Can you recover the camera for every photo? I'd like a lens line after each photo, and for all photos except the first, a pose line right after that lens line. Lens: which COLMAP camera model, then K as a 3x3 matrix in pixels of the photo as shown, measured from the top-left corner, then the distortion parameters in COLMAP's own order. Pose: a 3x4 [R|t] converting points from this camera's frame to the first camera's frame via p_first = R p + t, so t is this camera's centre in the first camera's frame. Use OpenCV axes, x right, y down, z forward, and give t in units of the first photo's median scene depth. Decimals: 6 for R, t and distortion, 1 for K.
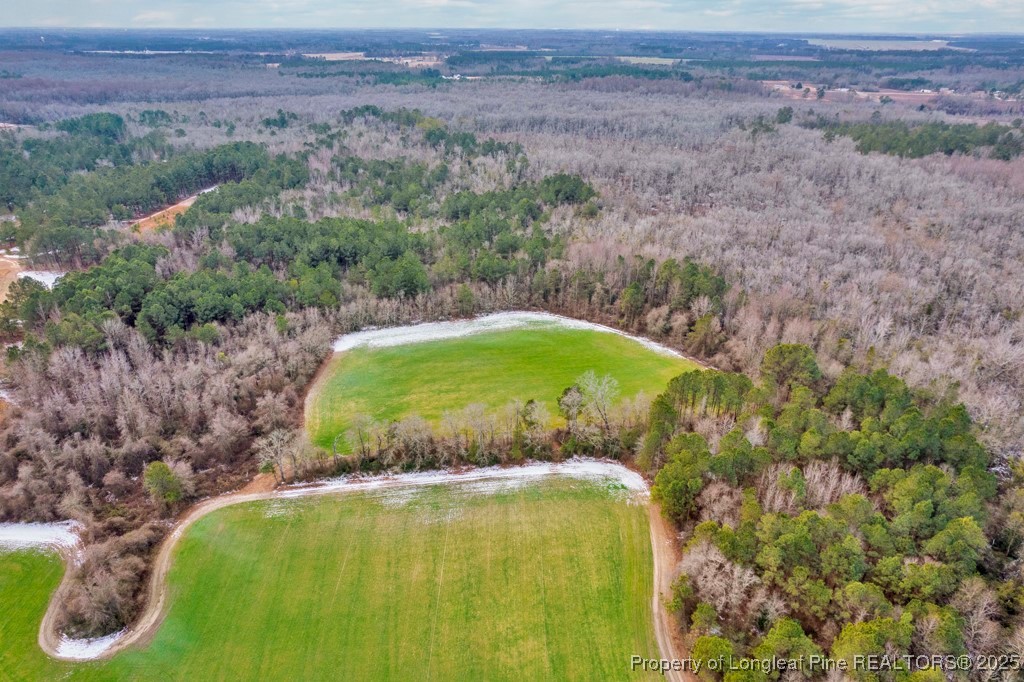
lens RADIAL K [[651.7, 0, 512.5], [0, 651.7, 343.8], [0, 0, 1]] dist [-0.081562, 0.071063]
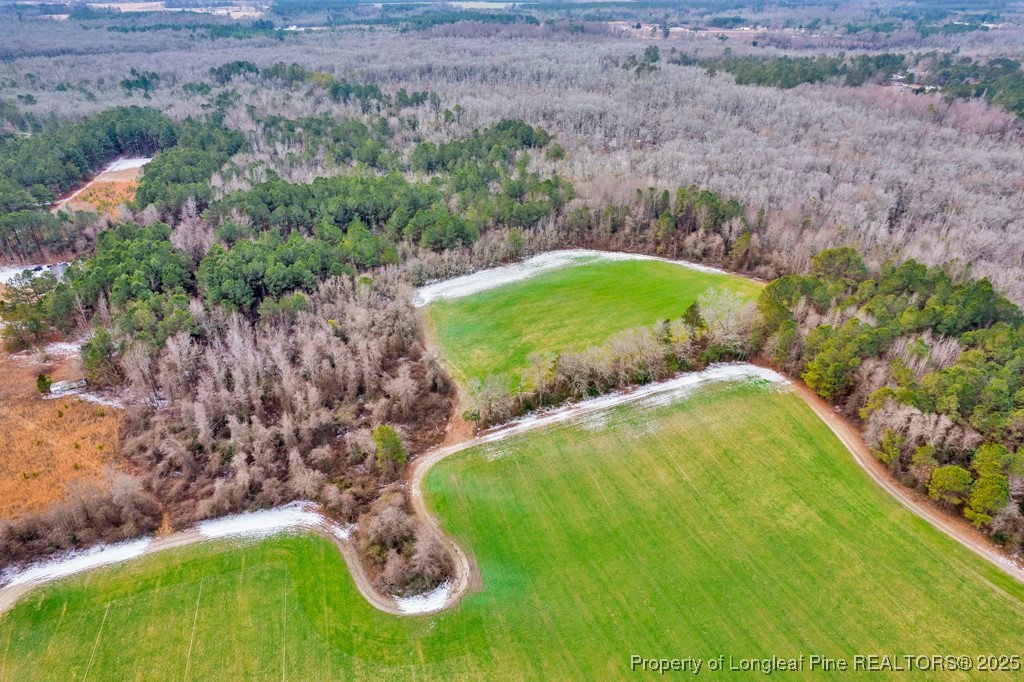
lens RADIAL K [[651.7, 0, 512.5], [0, 651.7, 343.8], [0, 0, 1]] dist [-0.081562, 0.071063]
pose [[0.961992, -0.139464, 0.234779, -0.360054], [0.122862, 0.988863, 0.083991, 0.001975], [-0.243878, -0.051953, 0.968413, -0.000692]]
